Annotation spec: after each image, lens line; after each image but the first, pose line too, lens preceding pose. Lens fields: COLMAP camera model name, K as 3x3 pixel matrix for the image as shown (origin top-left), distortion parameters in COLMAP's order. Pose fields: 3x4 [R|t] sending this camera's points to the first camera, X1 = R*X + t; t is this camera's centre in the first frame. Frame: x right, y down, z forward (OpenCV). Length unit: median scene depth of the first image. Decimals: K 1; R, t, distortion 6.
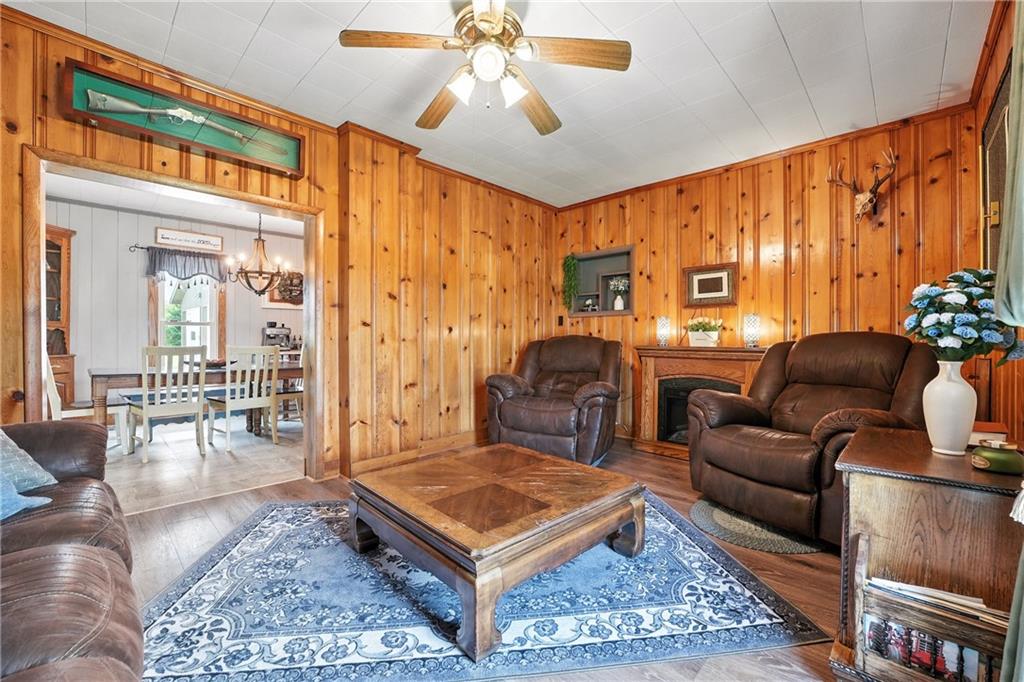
lens RADIAL K [[419.7, 0, 515.4], [0, 419.7, 339.8], [0, 0, 1]] dist [-0.024264, 0.000602]
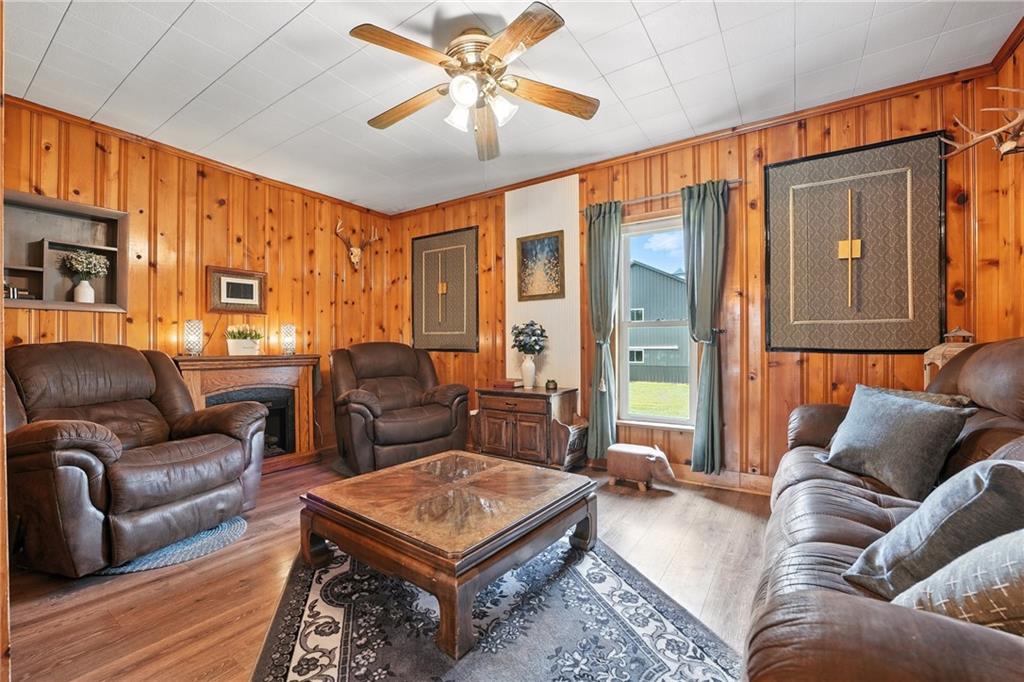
lens RADIAL K [[419.7, 0, 513.4], [0, 419.7, 344.8], [0, 0, 1]] dist [-0.024264, 0.000602]
pose [[-0.175662, 0.001297, 0.984450, -1.187490], [0.006171, 0.999981, -0.000217, -0.007567], [-0.984431, 0.006037, -0.175667, 1.146223]]
